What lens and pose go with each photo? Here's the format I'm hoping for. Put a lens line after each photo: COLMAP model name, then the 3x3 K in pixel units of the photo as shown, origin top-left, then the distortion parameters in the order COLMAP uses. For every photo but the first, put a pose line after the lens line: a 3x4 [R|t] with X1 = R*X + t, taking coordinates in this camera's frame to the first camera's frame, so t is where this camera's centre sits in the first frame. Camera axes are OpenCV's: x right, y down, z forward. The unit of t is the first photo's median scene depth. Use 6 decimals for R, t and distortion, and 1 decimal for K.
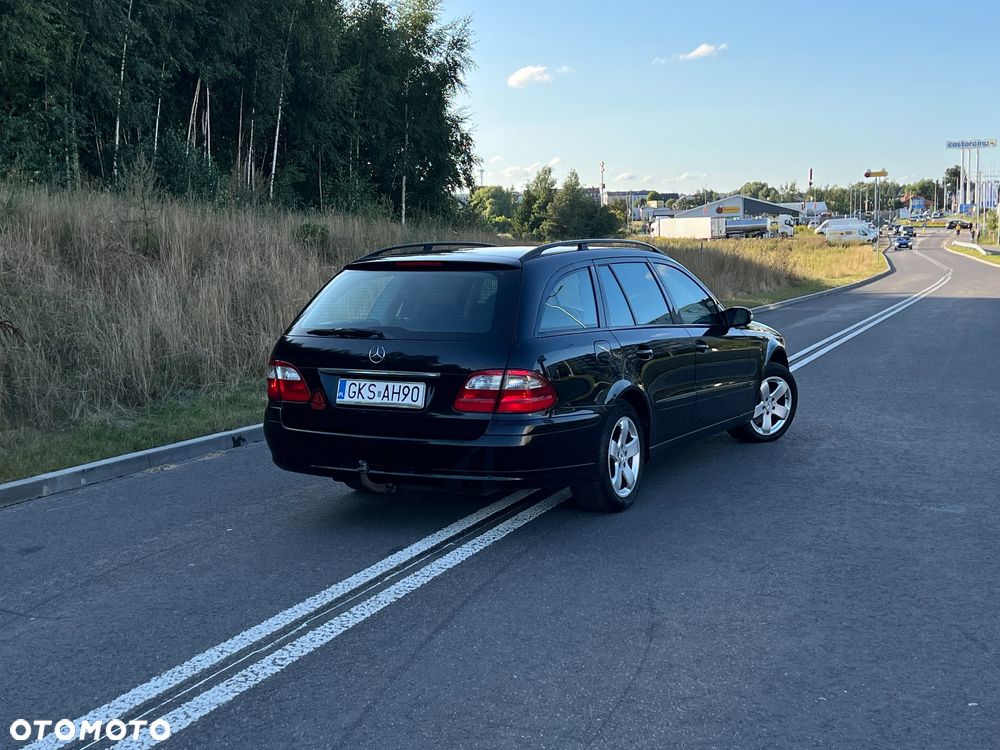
lens RADIAL K [[1225.3, 0, 493.4], [0, 1225.3, 375.1], [0, 0, 1]] dist [0.204263, -0.623118]
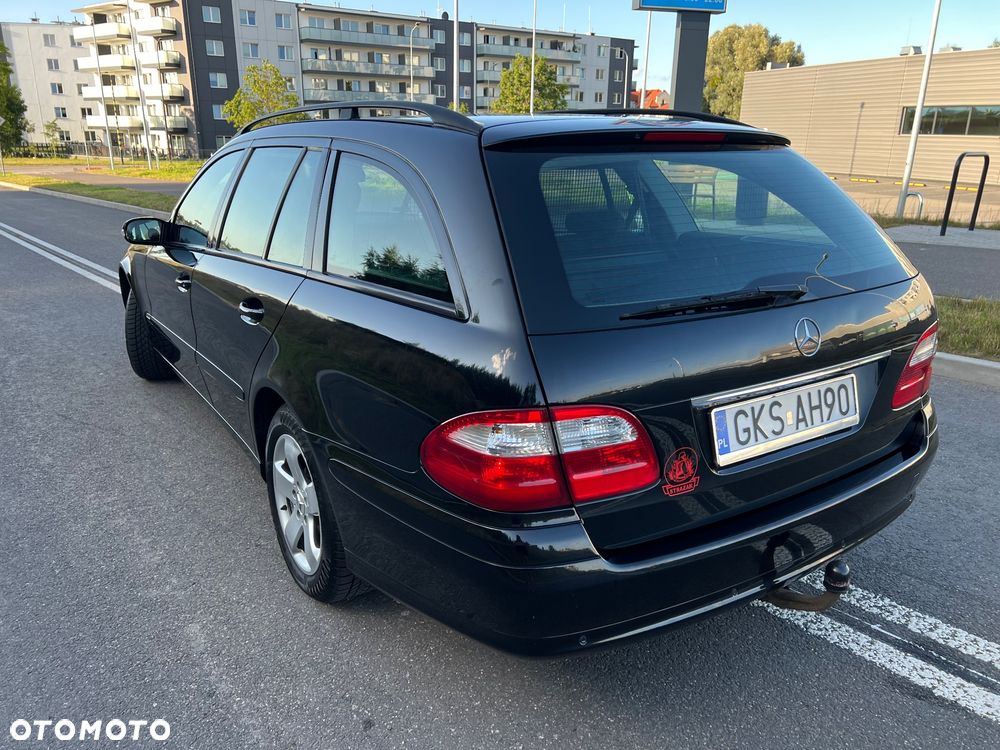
lens RADIAL K [[747.3, 0, 494.2], [0, 747.3, 379.4], [0, 0, 1]] dist [0.056866, -0.062687]
pose [[0.476590, -0.245824, 0.844057, -0.382376], [0.085375, 0.968514, 0.233864, -0.075725], [-0.874970, -0.039396, 0.482571, 0.944614]]
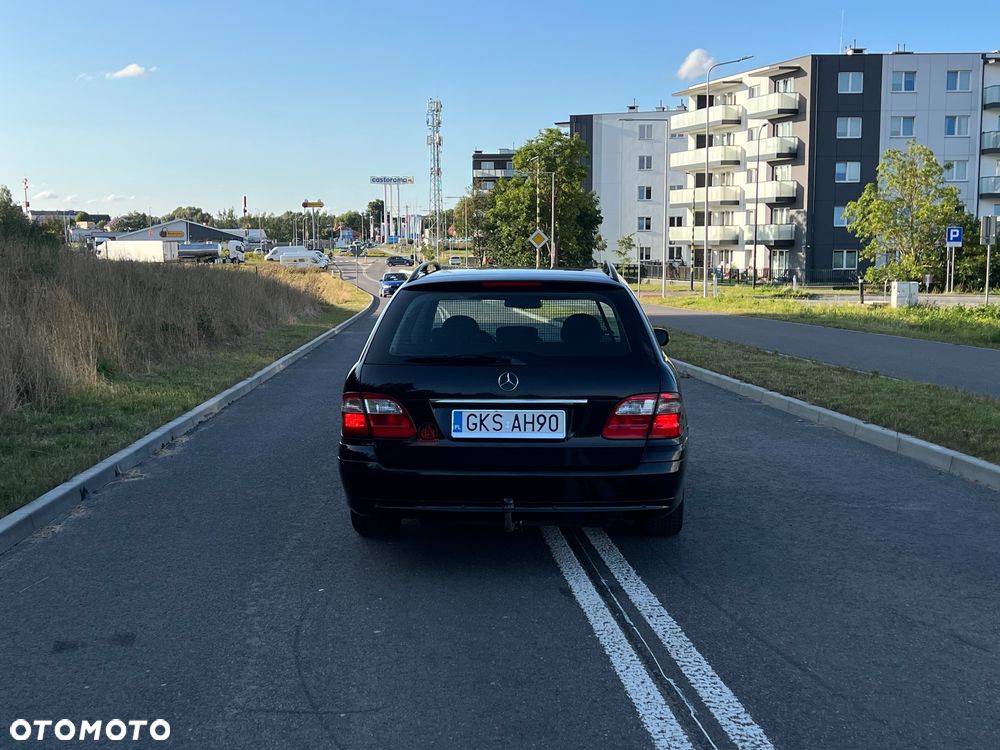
lens RADIAL K [[1224.3, 0, 487.2], [0, 1224.3, 380.0], [0, 0, 1]] dist [0.201171, -0.581902]
pose [[0.904877, -0.028175, 0.424740, -0.487389], [0.035058, 0.999350, -0.008397, -0.010675], [-0.424227, 0.022489, 0.905276, 0.172421]]
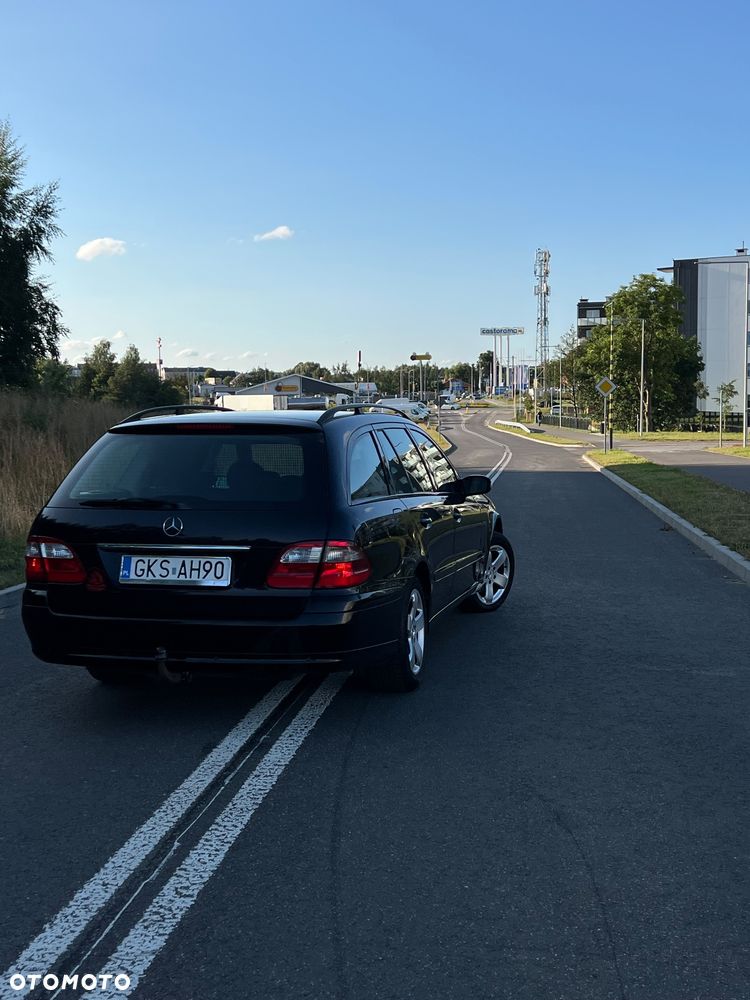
lens RADIAL K [[1224.3, 0, 360.3], [0, 1224.3, 488.2], [0, 0, 1]] dist [0.201171, -0.581902]
pose [[0.969330, -0.007866, 0.245636, -0.178005], [0.020313, 0.998632, -0.048180, 0.001040], [-0.244921, 0.051692, 0.968164, 0.097225]]
